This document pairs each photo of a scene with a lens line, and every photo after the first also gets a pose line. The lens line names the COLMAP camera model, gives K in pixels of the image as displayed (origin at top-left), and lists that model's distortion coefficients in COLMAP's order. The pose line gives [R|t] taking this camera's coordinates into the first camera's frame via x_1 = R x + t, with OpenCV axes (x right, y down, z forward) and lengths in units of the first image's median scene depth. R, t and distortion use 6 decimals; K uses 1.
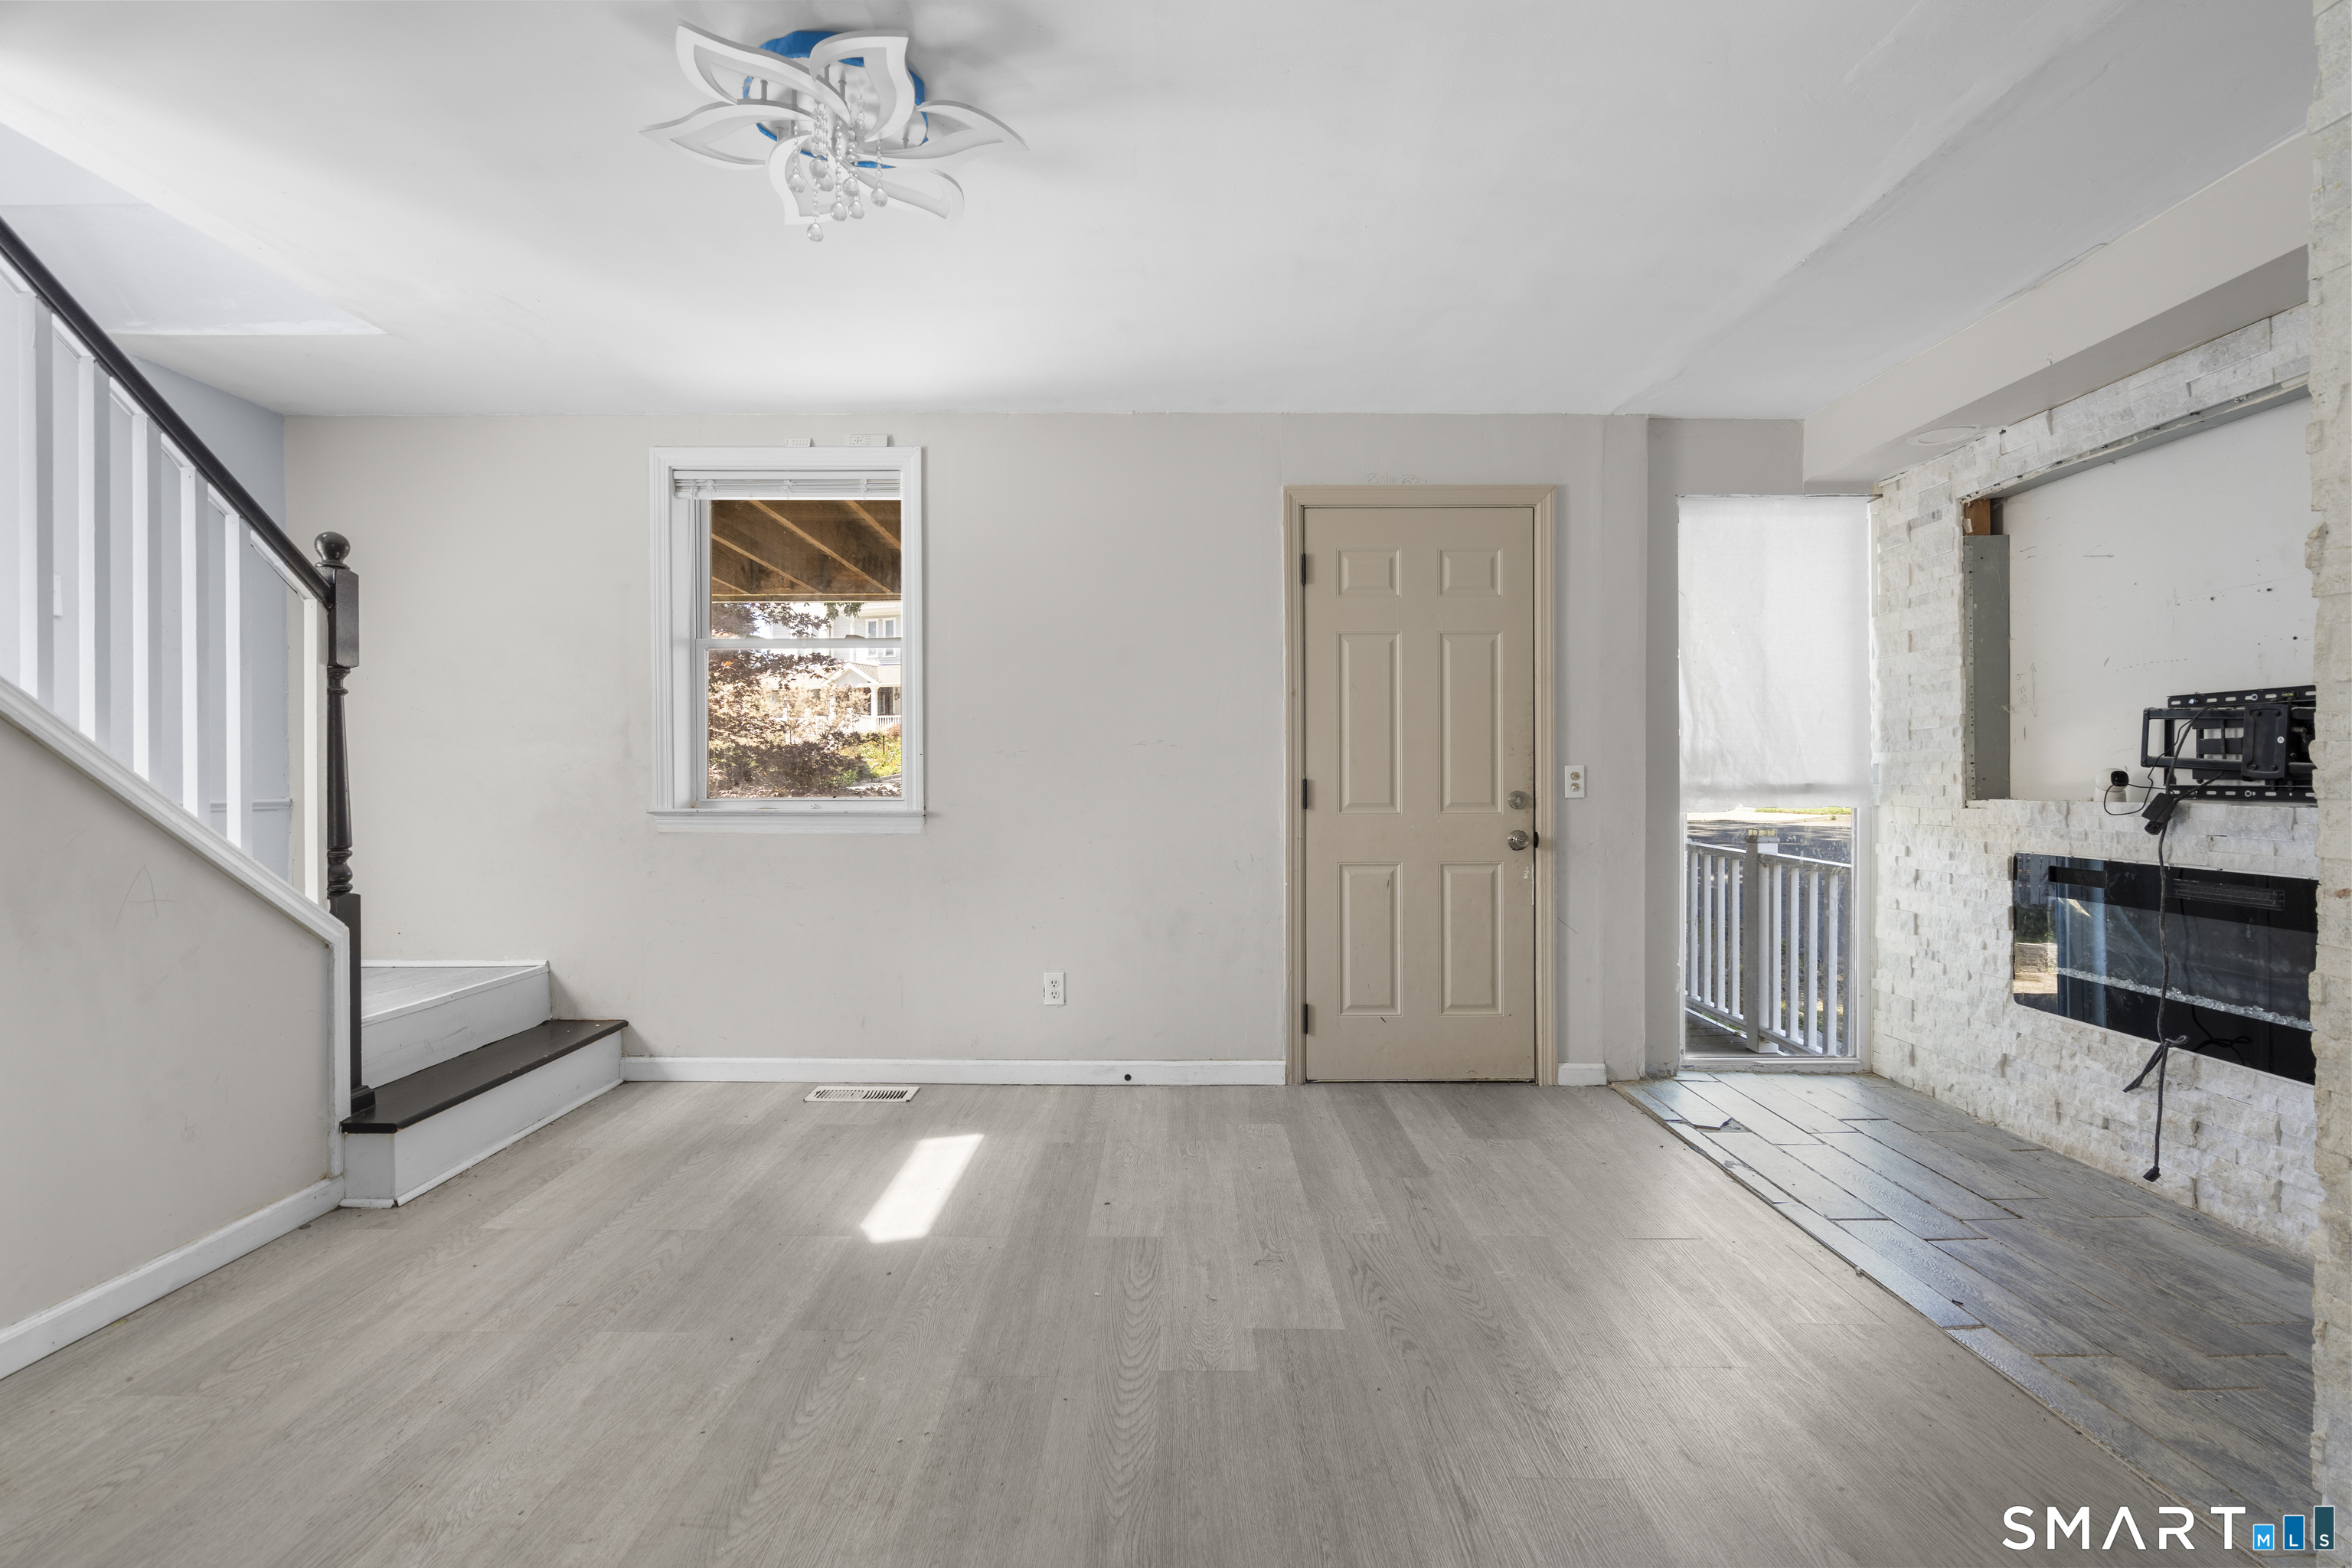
lens RADIAL K [[1059.8, 0, 1183.5], [0, 1059.8, 782.8], [0, 0, 1]] dist [-0.006032, 0.002538]
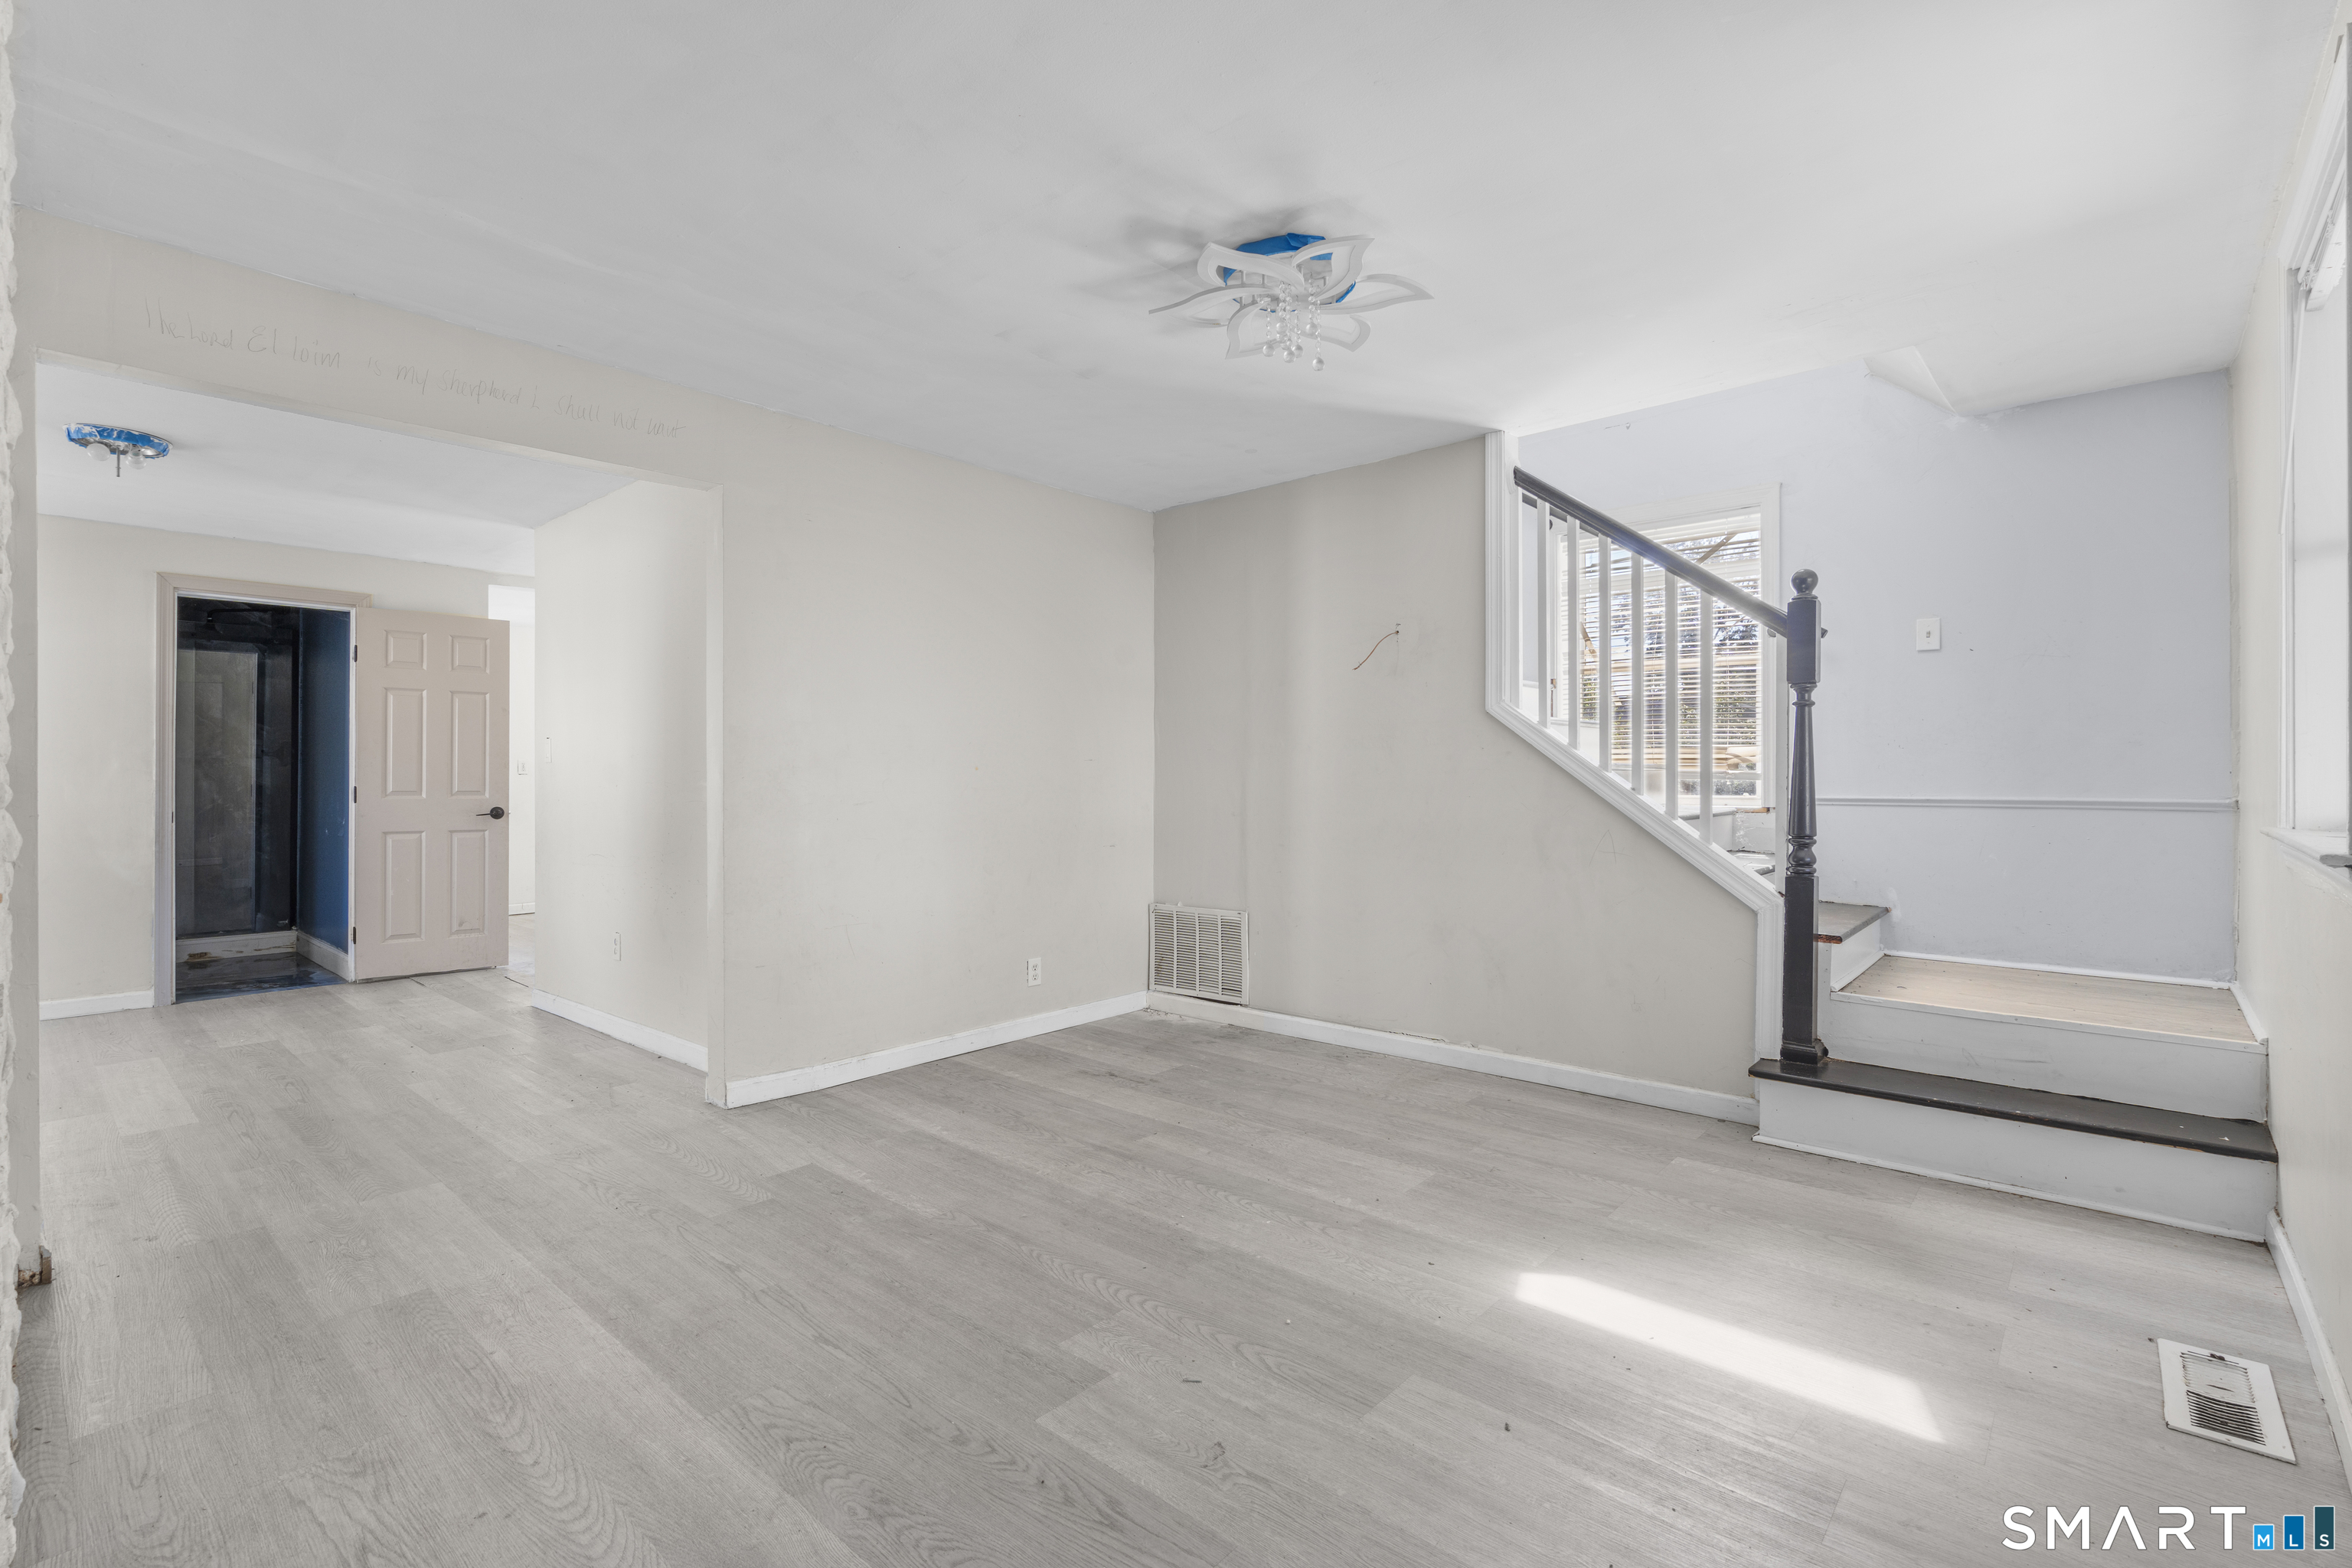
lens RADIAL K [[1059.8, 0, 1175.7], [0, 1059.8, 778.2], [0, 0, 1]] dist [-0.006032, 0.002538]
pose [[-0.665291, 0.005497, -0.746564, 0.457132], [-0.001986, 0.999956, 0.009133, -0.010792], [0.746582, 0.007559, -0.665251, 1.053764]]
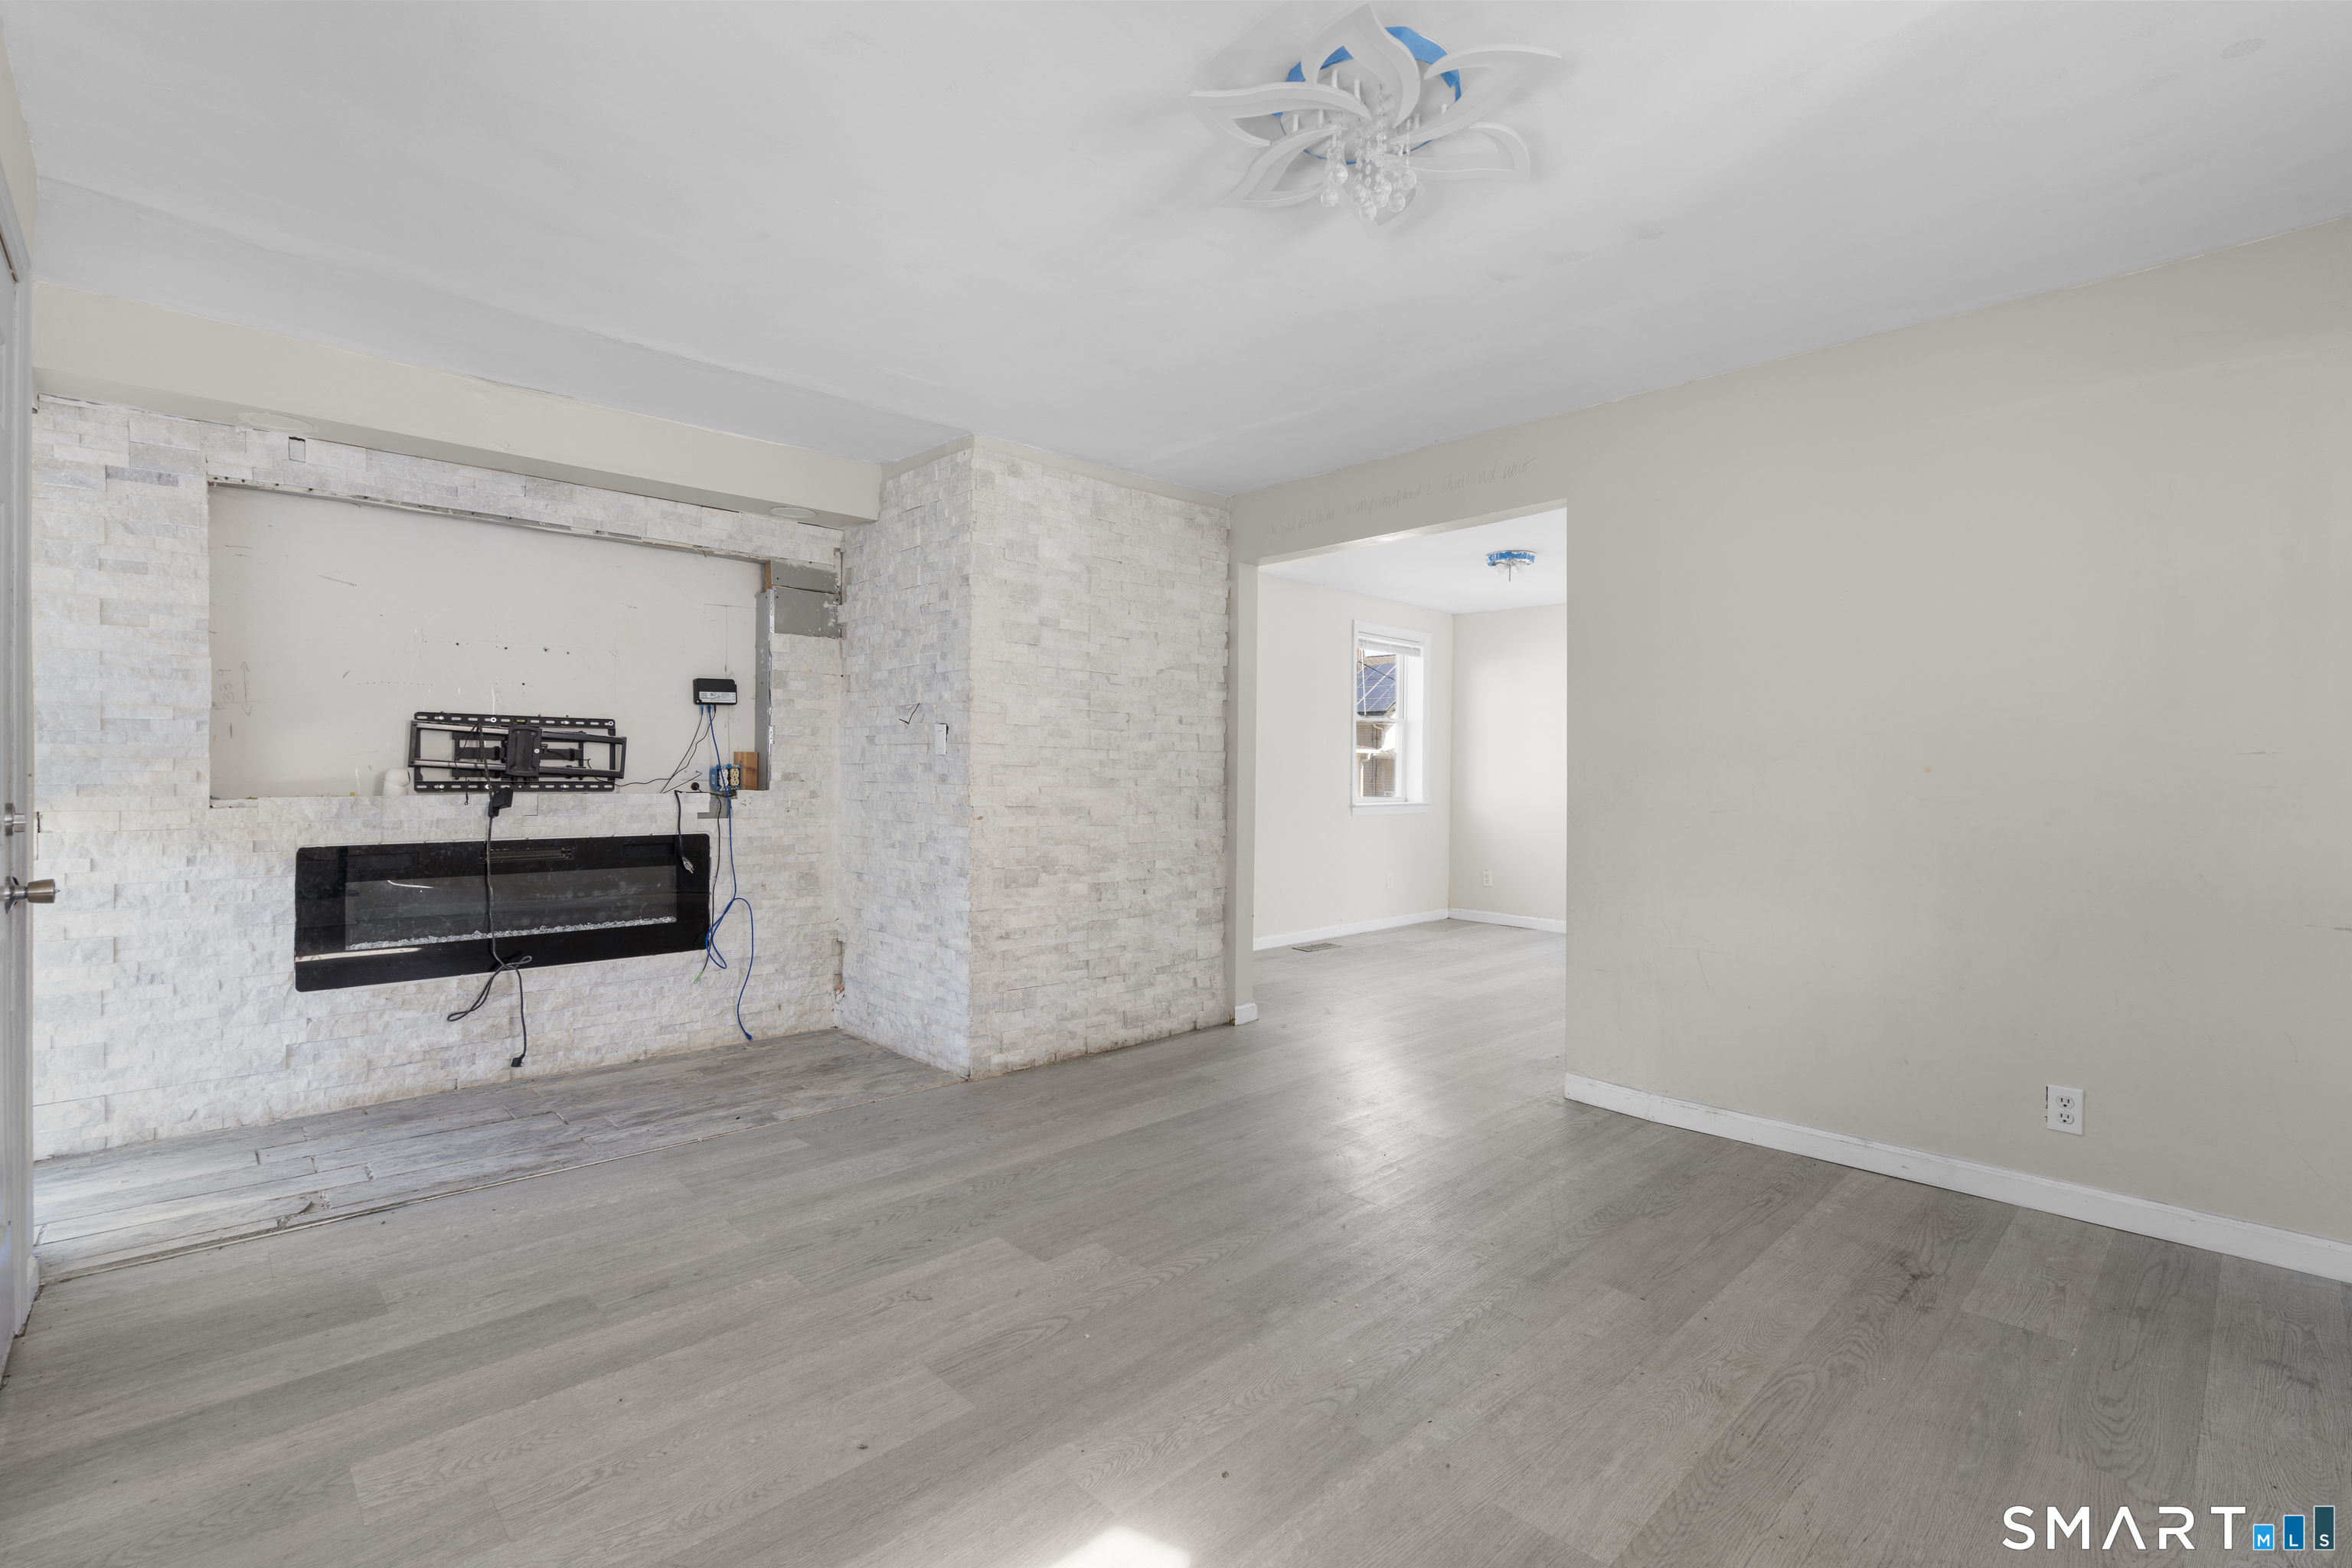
lens RADIAL K [[1059.8, 0, 1165.4], [0, 1059.8, 776.2], [0, 0, 1]] dist [-0.006032, 0.002538]
pose [[-0.686222, -0.003819, 0.727382, -0.543191], [0.000186, 0.999985, 0.005427, -0.009495], [-0.727392, 0.003860, -0.686211, 1.072186]]
